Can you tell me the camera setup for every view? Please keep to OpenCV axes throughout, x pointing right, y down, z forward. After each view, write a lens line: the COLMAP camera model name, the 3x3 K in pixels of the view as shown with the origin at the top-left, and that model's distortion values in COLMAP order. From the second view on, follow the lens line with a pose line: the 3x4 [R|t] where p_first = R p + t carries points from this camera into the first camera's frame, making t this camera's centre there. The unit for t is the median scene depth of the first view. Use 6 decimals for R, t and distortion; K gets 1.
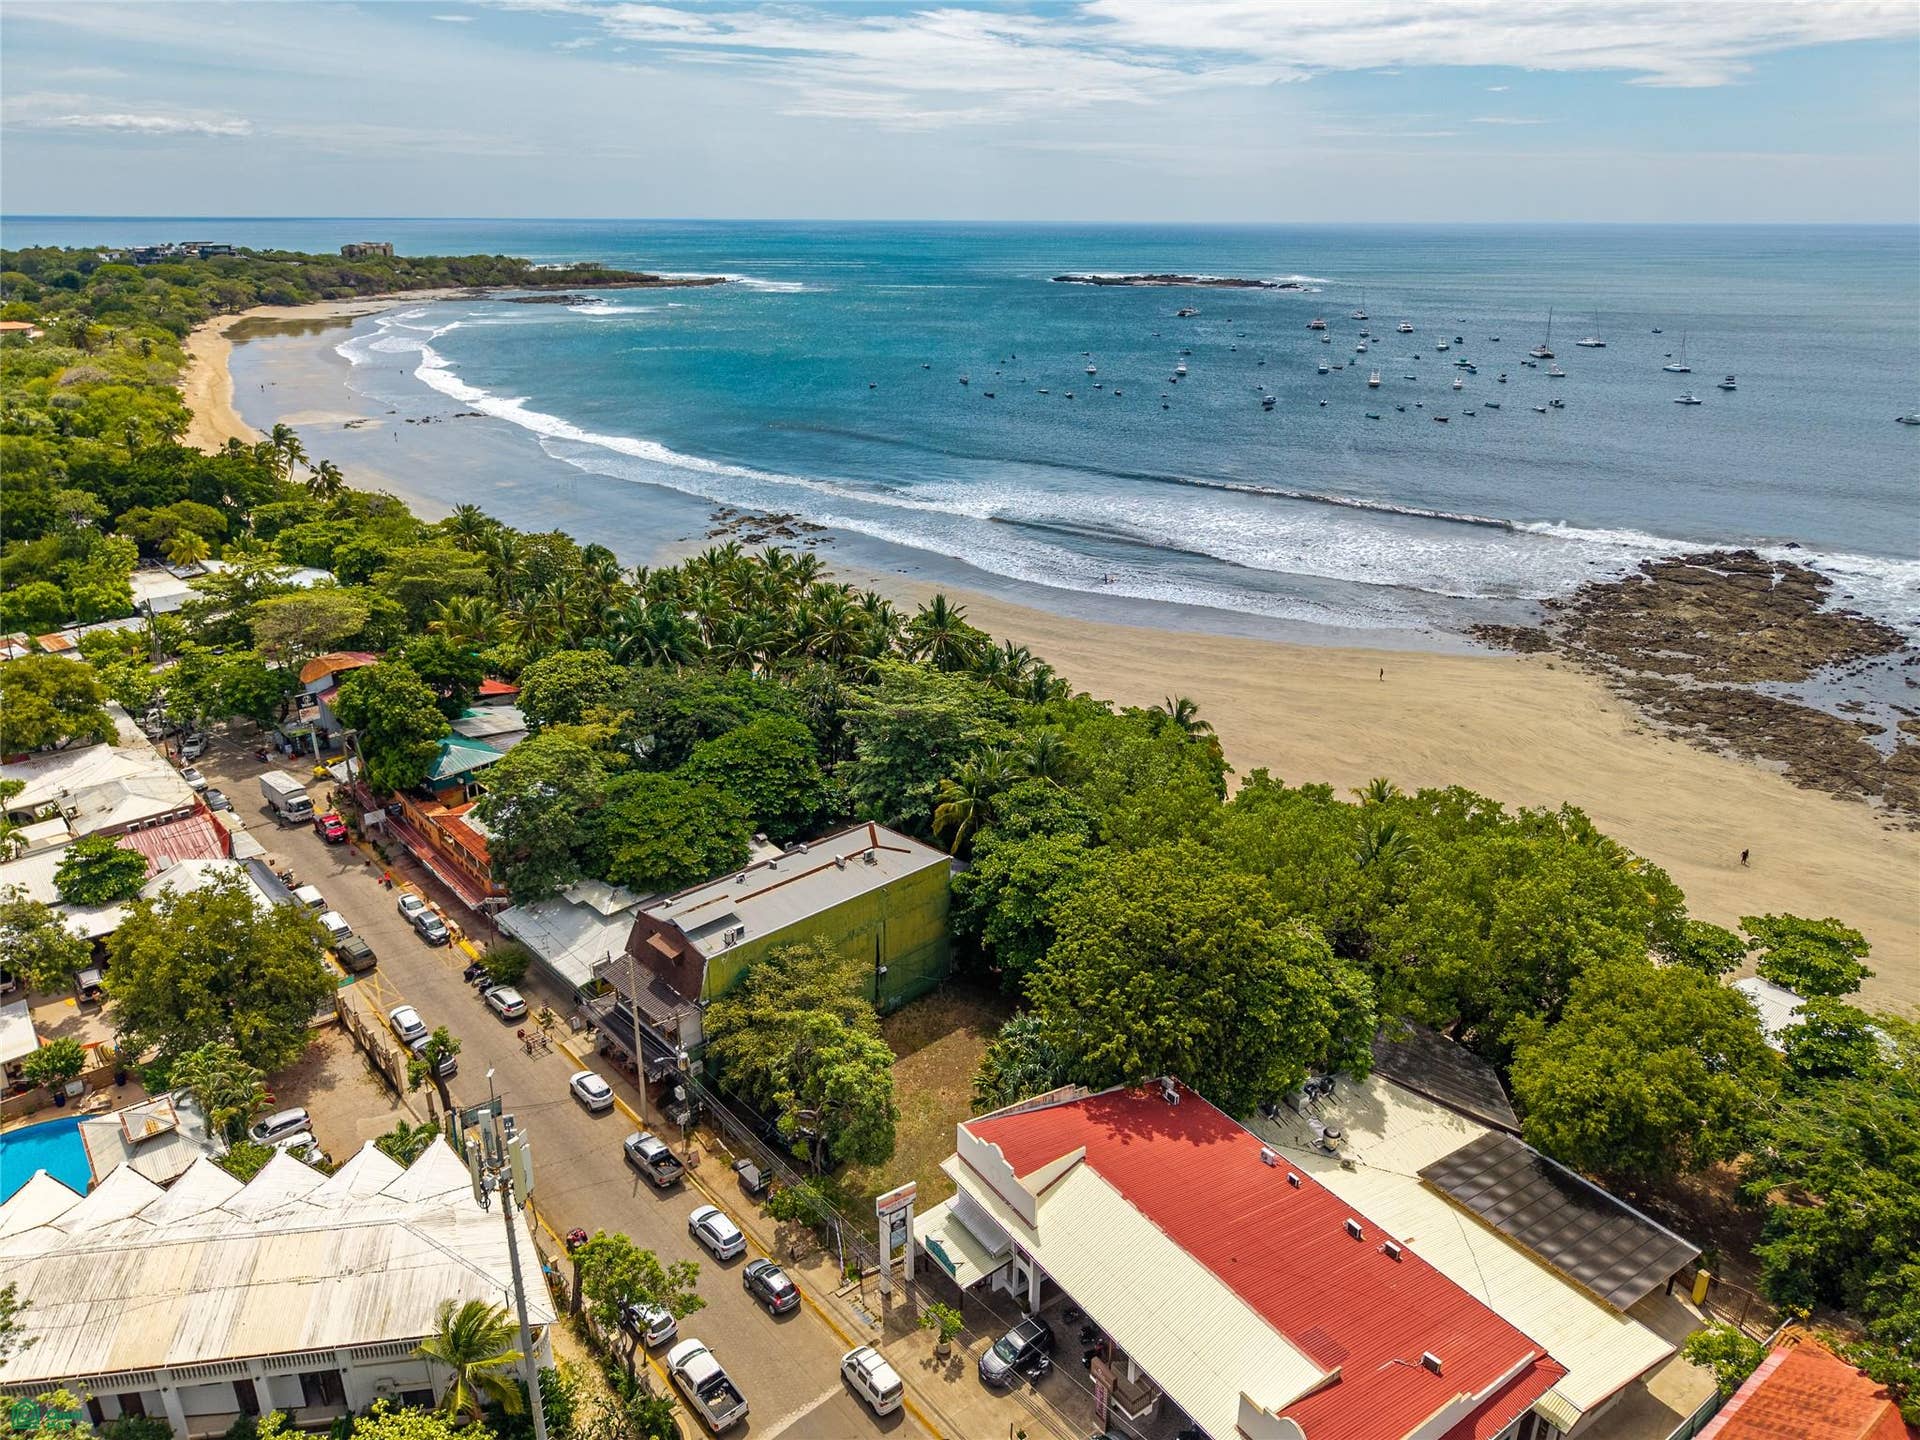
lens RADIAL K [[1357.0, 0, 912.5], [0, 1357.0, 719.1], [0, 0, 1]] dist [0.009513, 0.007358]
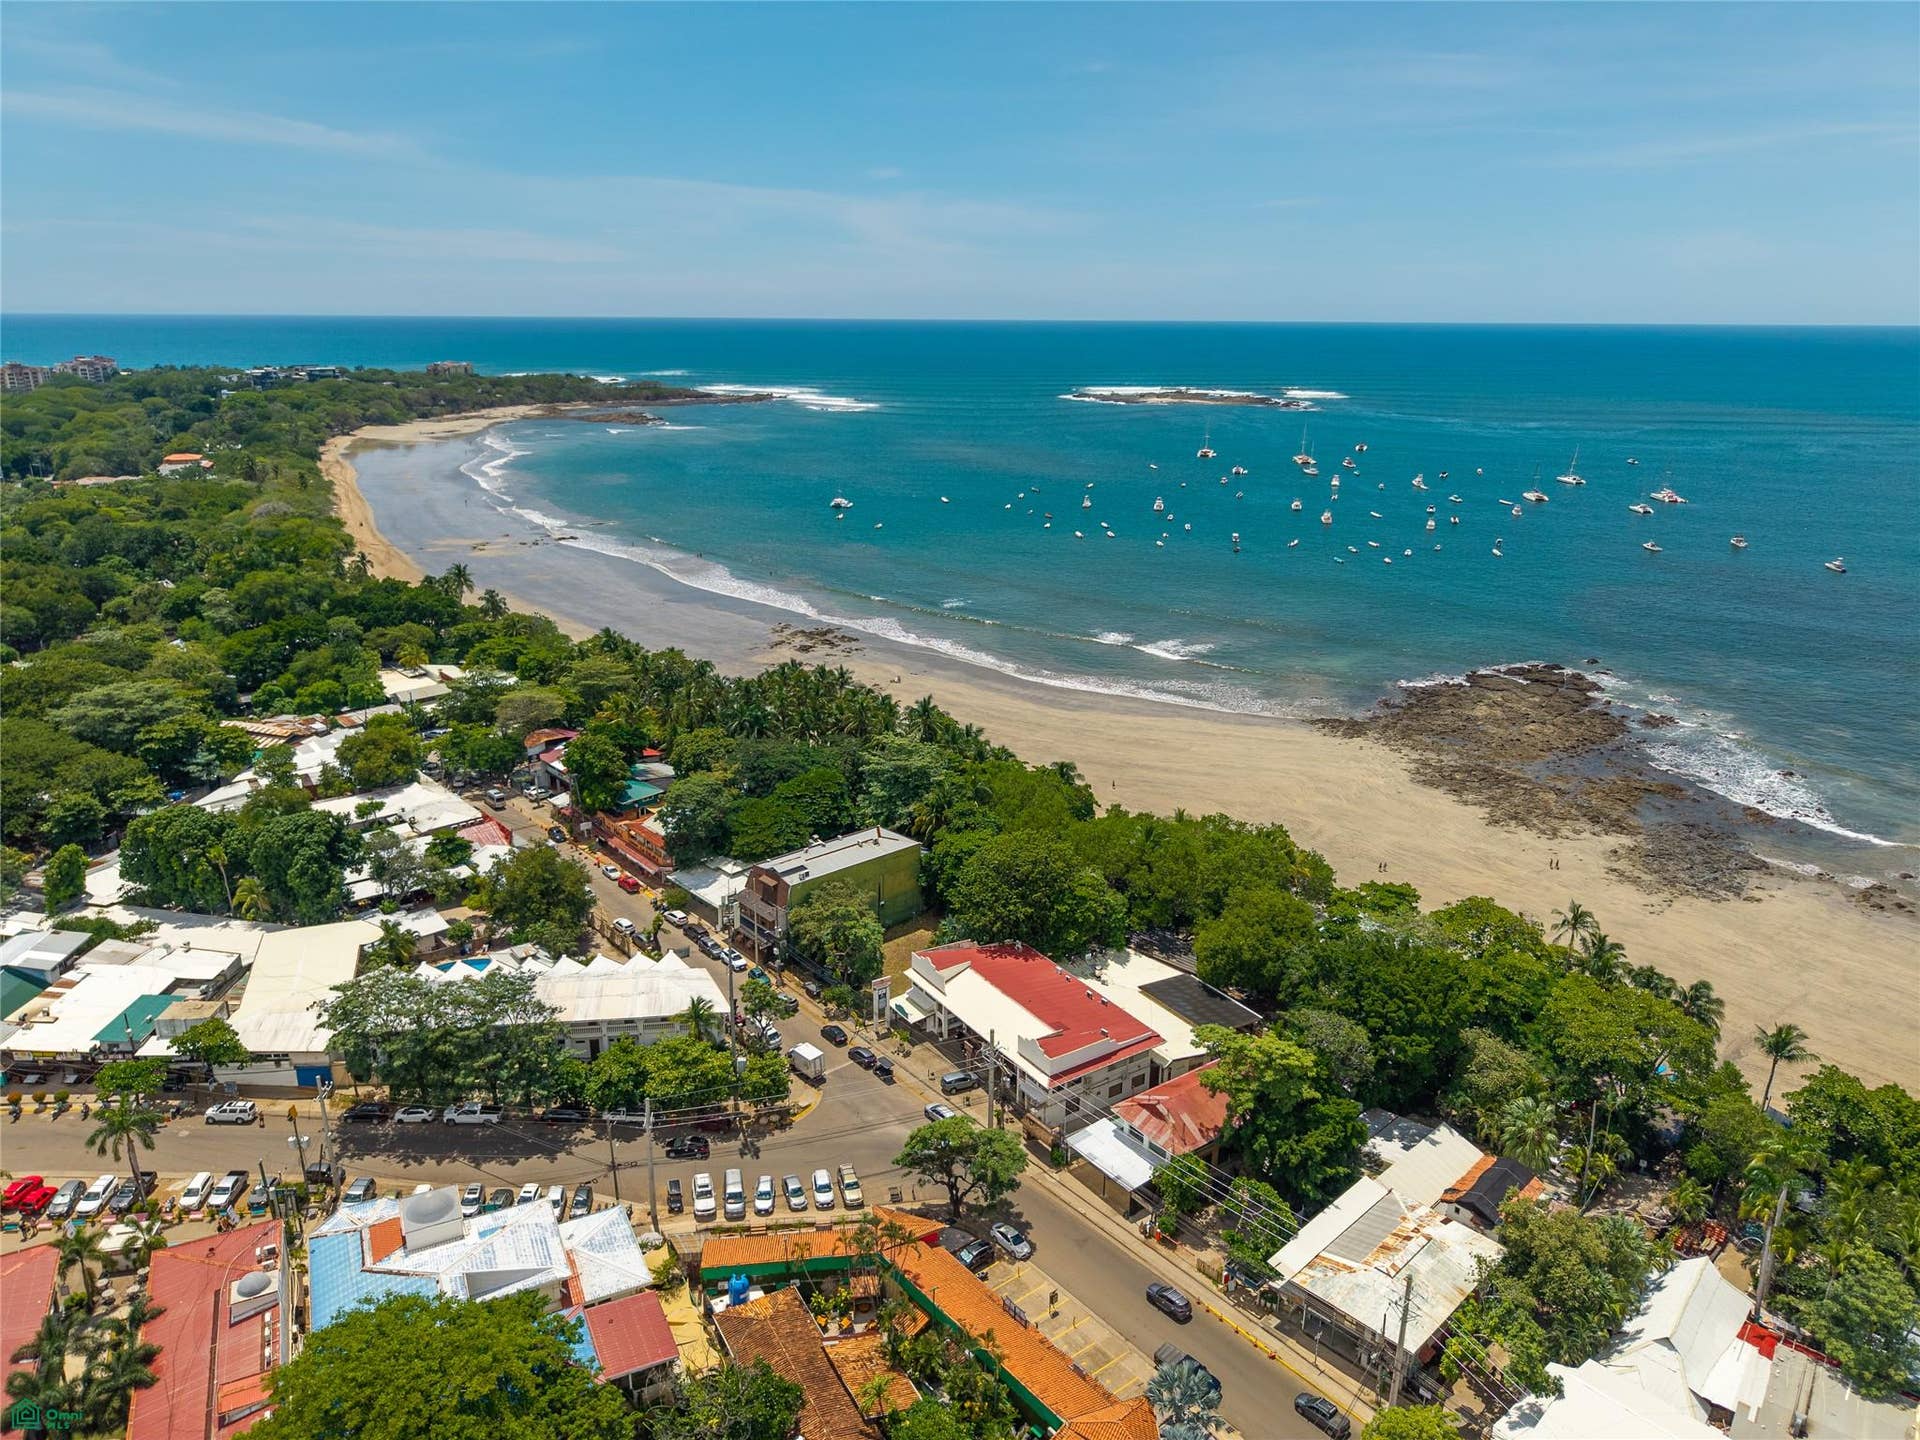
lens RADIAL K [[1300.8, 0, 960.0], [0, 1300.8, 720.0], [0, 0, 1]] dist [0.085268, -0.127055]
pose [[0.999872, 0.009937, 0.012521, 0.052822], [-0.009148, 0.998060, -0.061584, 0.039829], [-0.013108, 0.061462, 0.998023, -0.698938]]
